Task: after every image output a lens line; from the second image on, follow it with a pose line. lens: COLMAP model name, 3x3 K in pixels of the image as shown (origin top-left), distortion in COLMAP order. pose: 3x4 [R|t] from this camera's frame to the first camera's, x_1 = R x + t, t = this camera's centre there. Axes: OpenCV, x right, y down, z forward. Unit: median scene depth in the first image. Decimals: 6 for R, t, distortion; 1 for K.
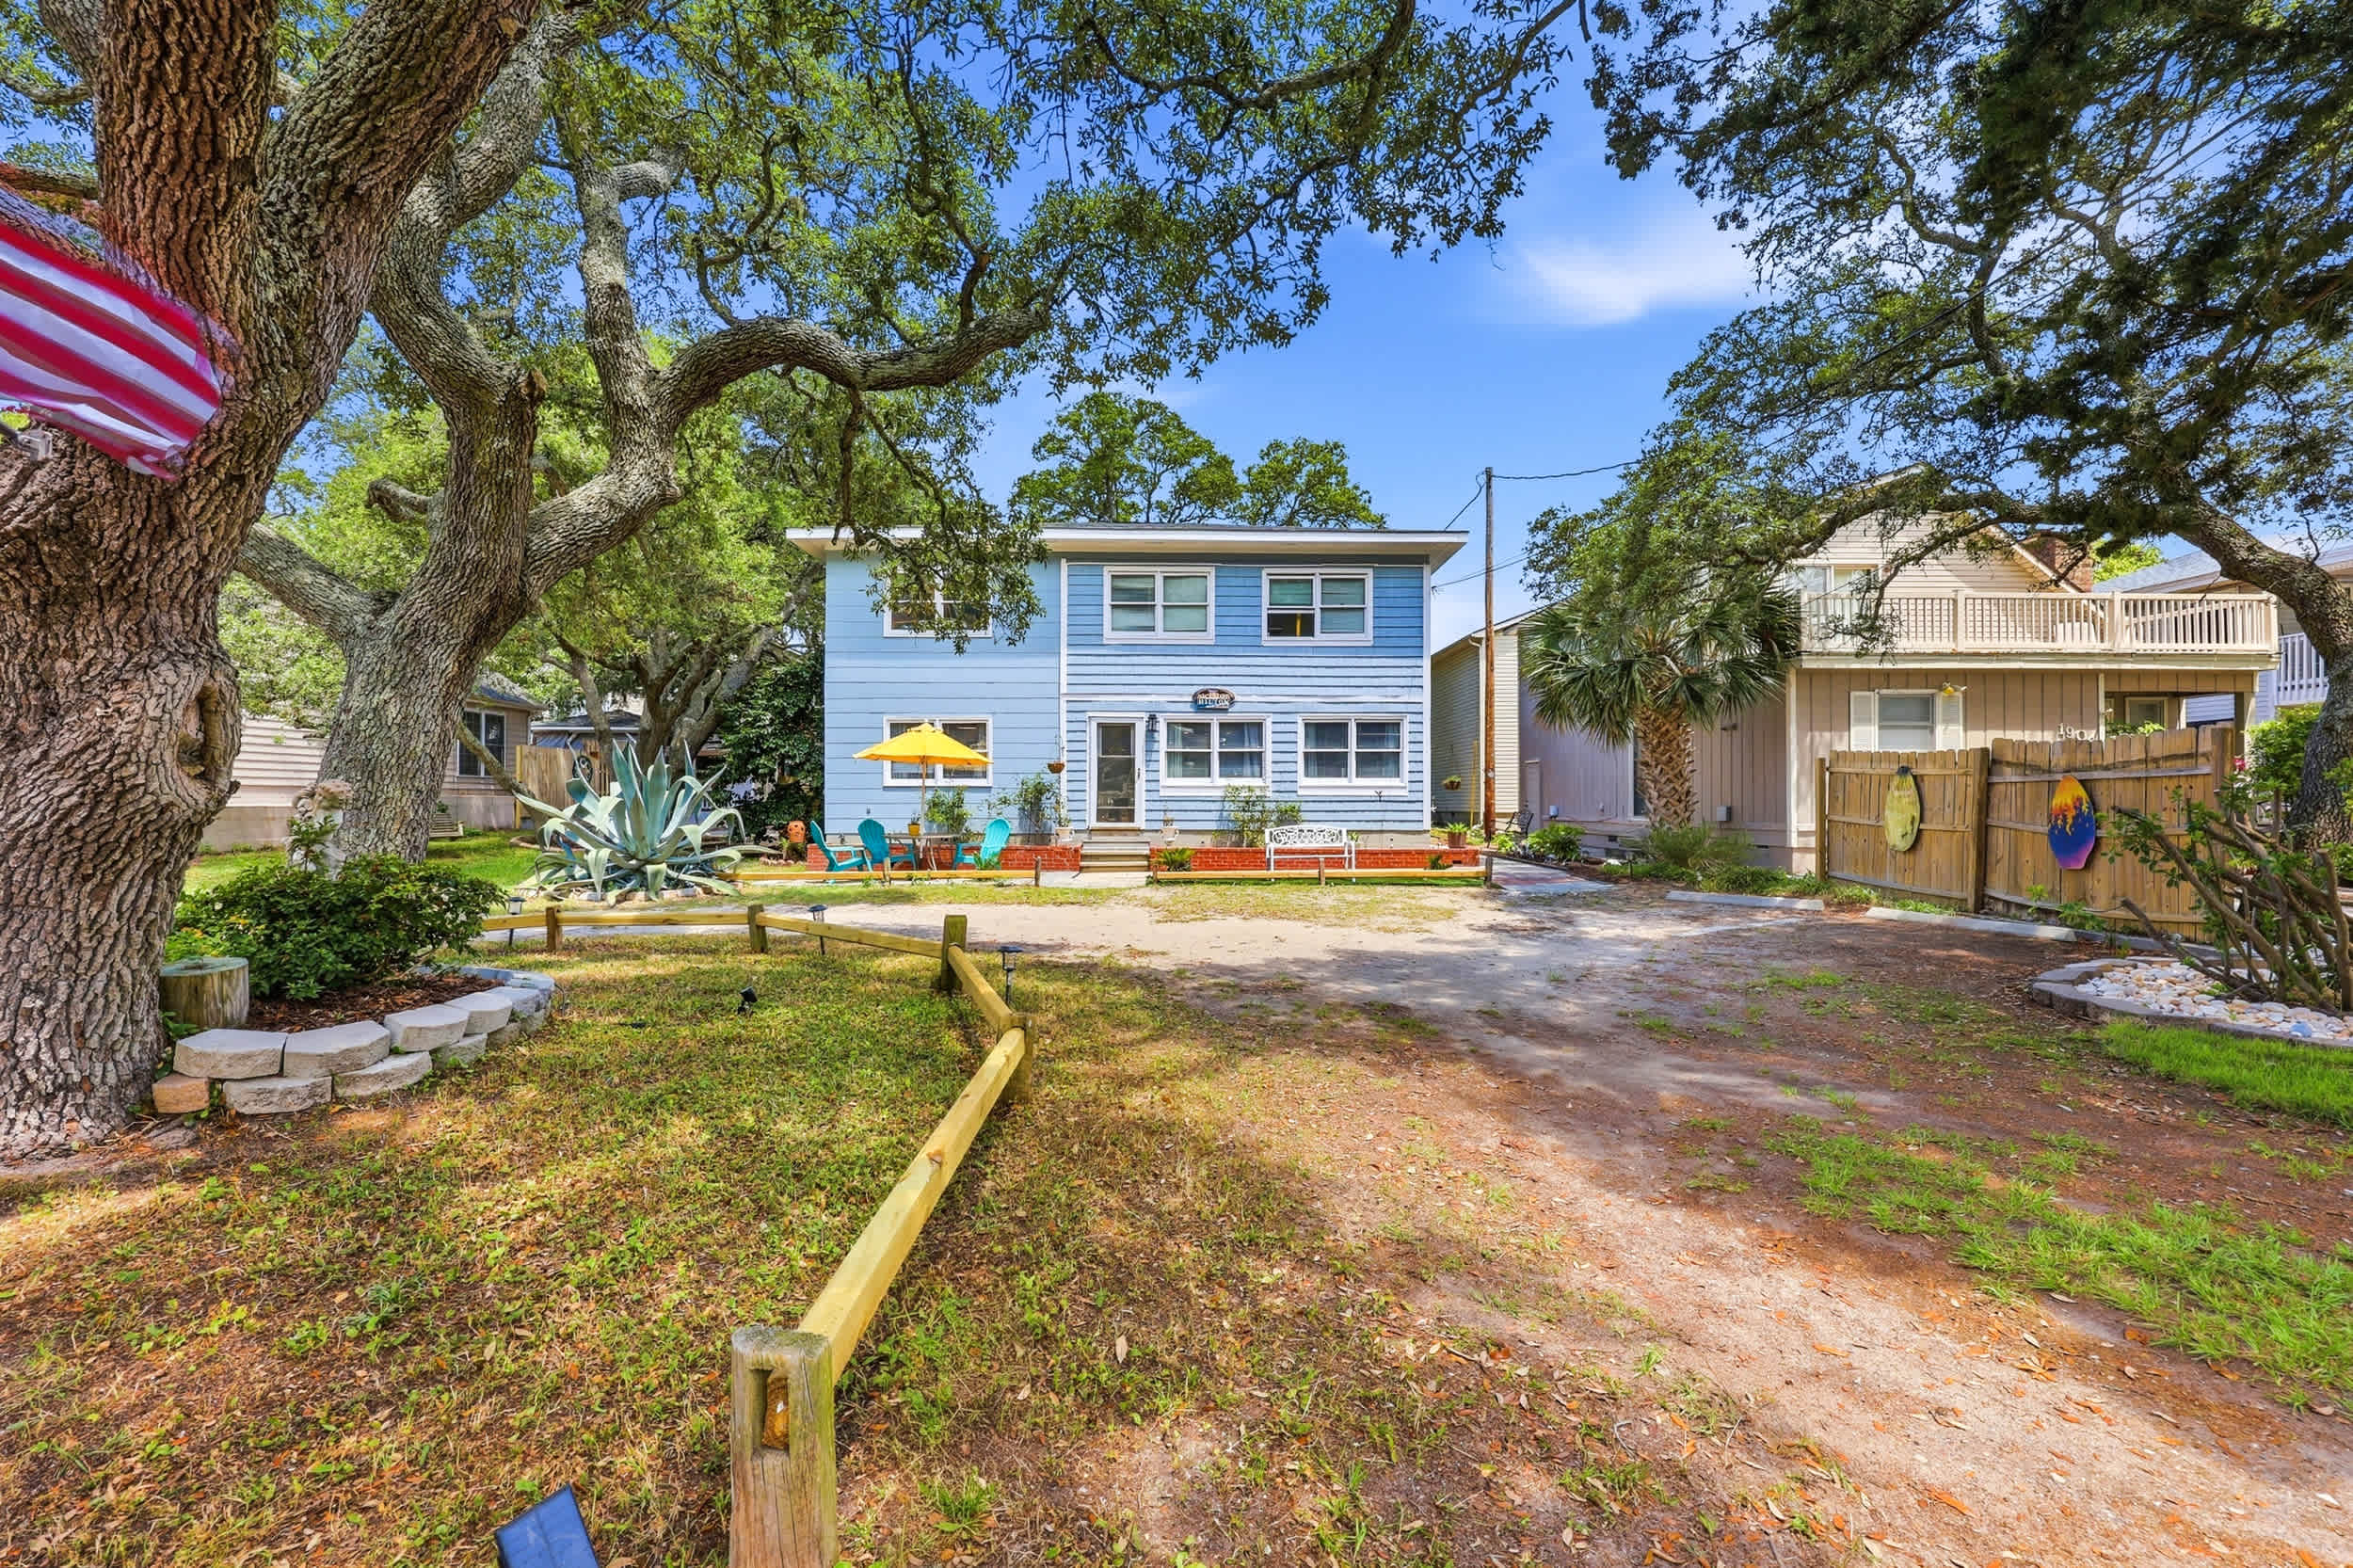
lens RADIAL K [[946.1, 0, 1176.5], [0, 946.1, 784.0], [0, 0, 1]] dist [-0.000156, 0.000031]
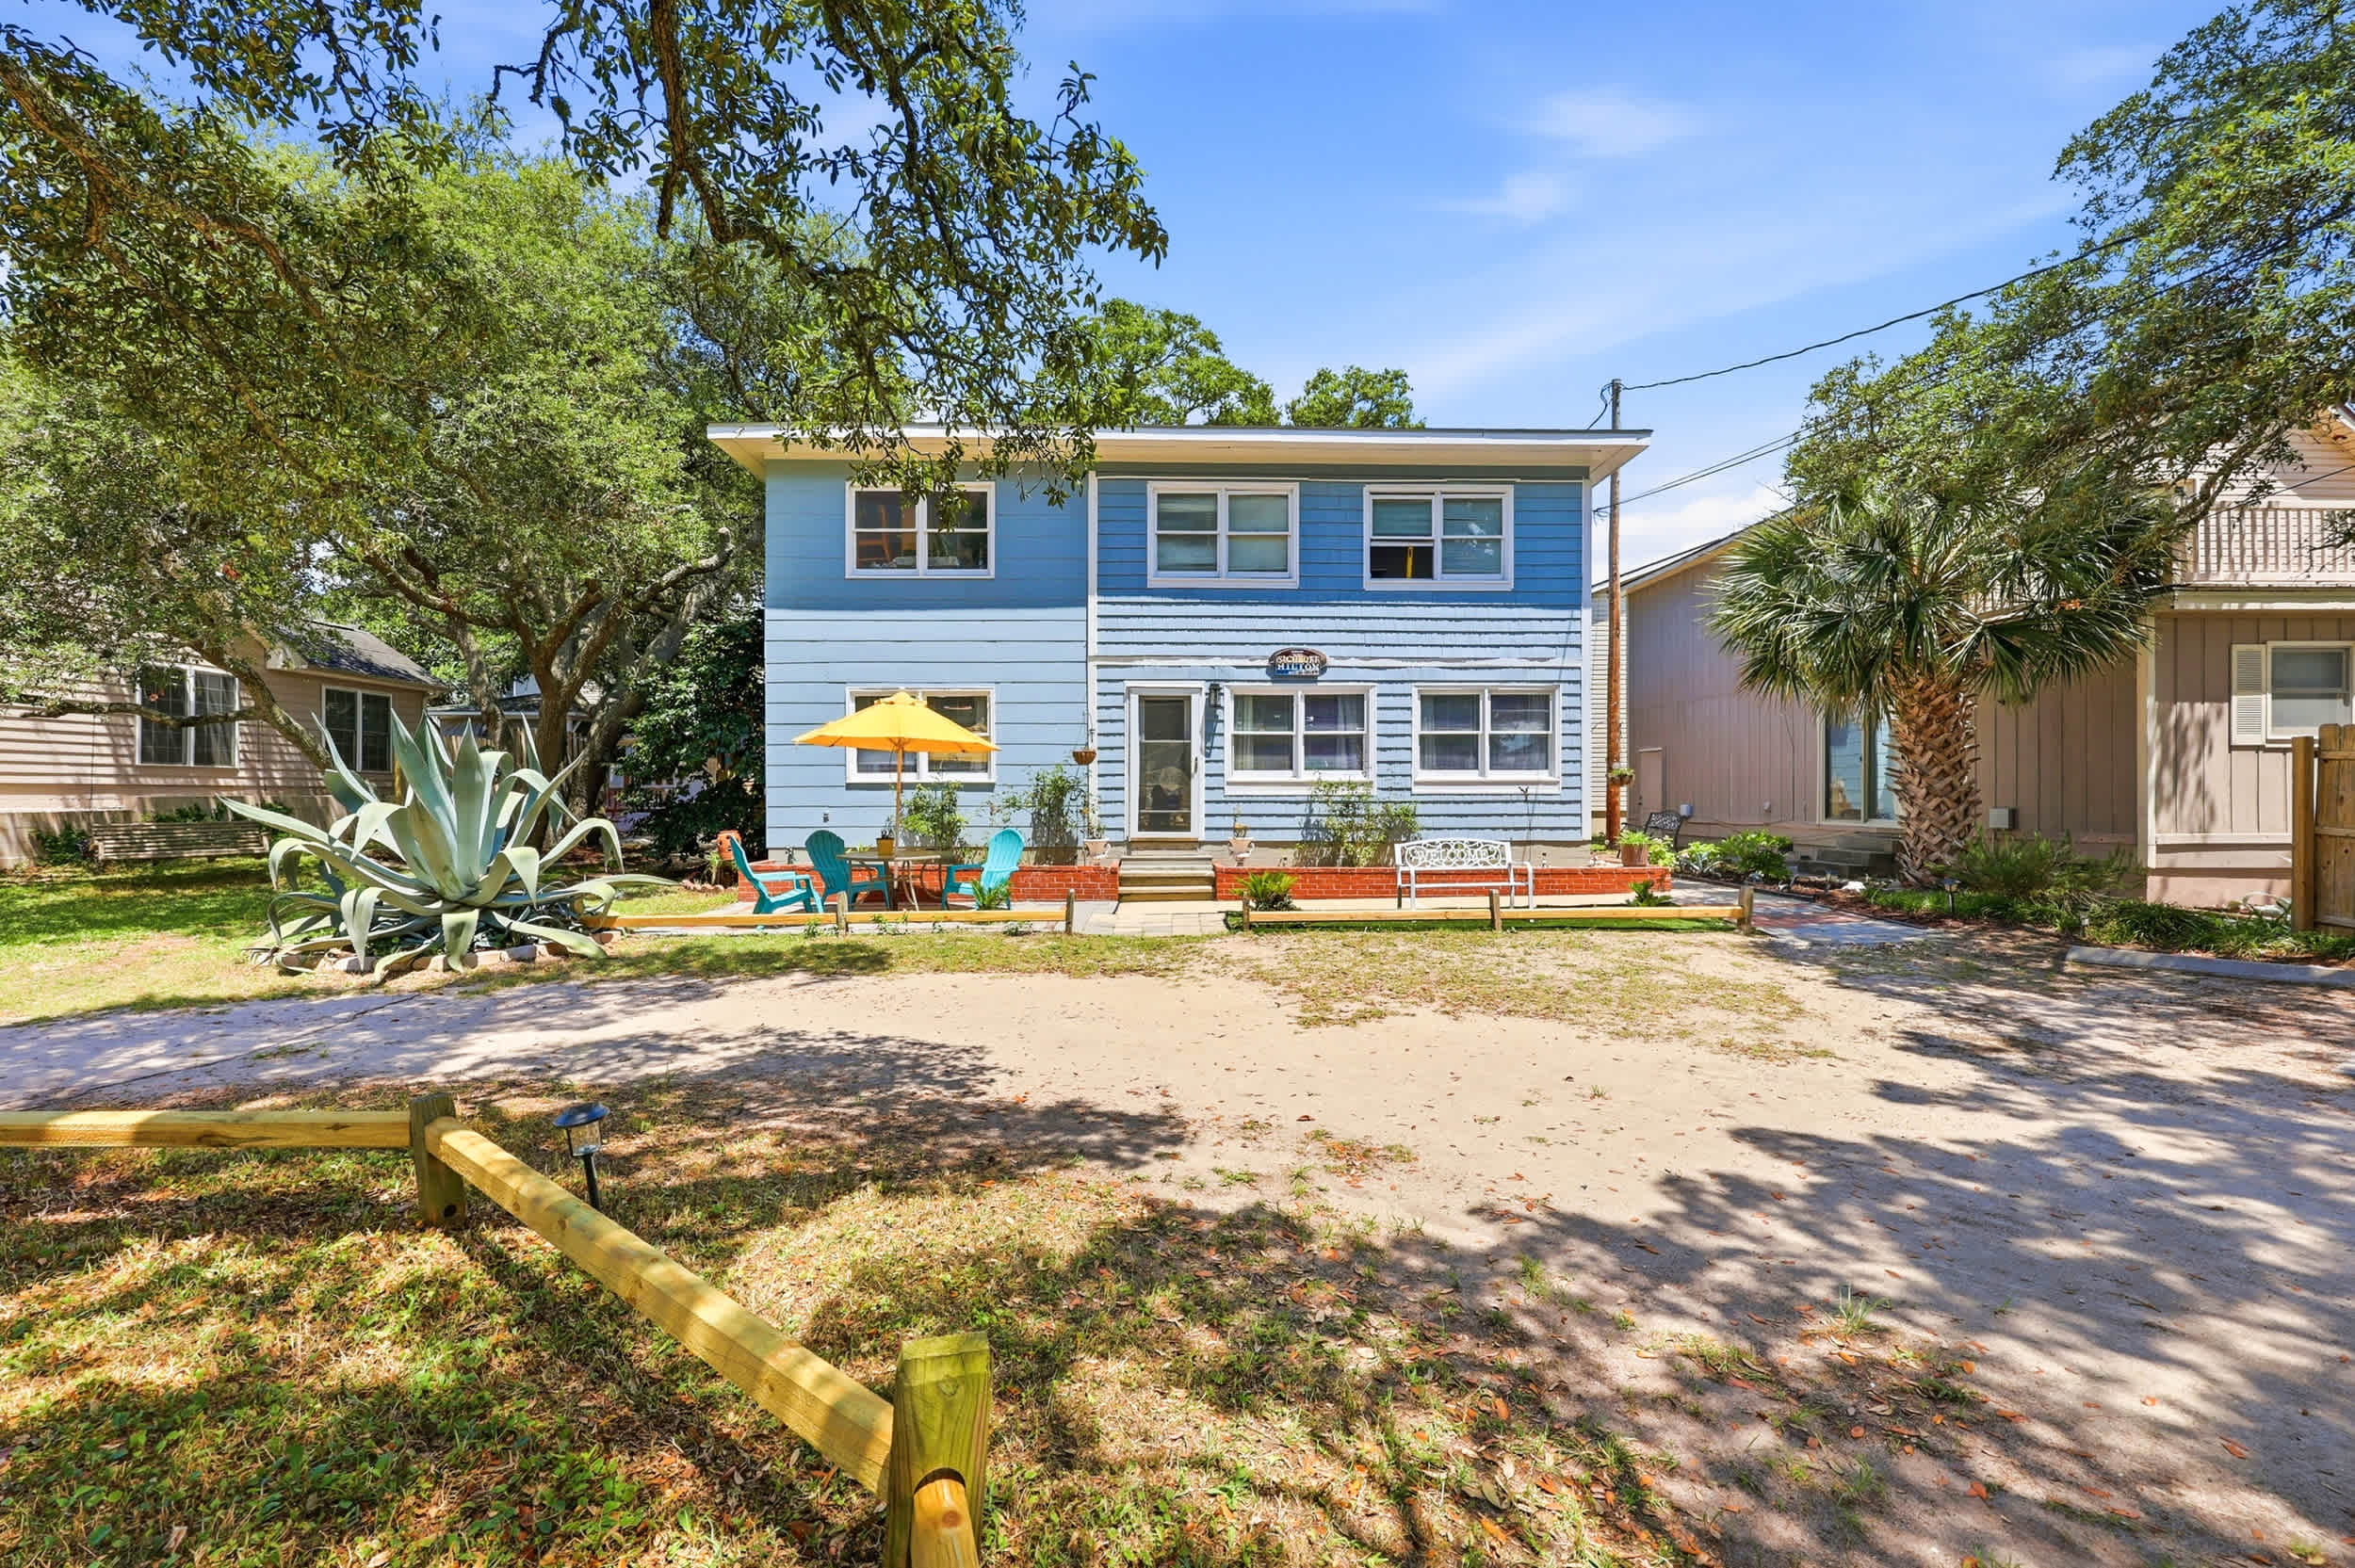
lens RADIAL K [[946.8, 0, 1177.5], [0, 946.8, 784.0], [0, 0, 1]] dist [-0.000156, 0.000031]
pose [[0.999946, -0.002680, 0.010060, -0.061703], [0.002606, 0.999969, 0.007401, -0.001784], [-0.010079, -0.007374, 0.999922, 0.266764]]
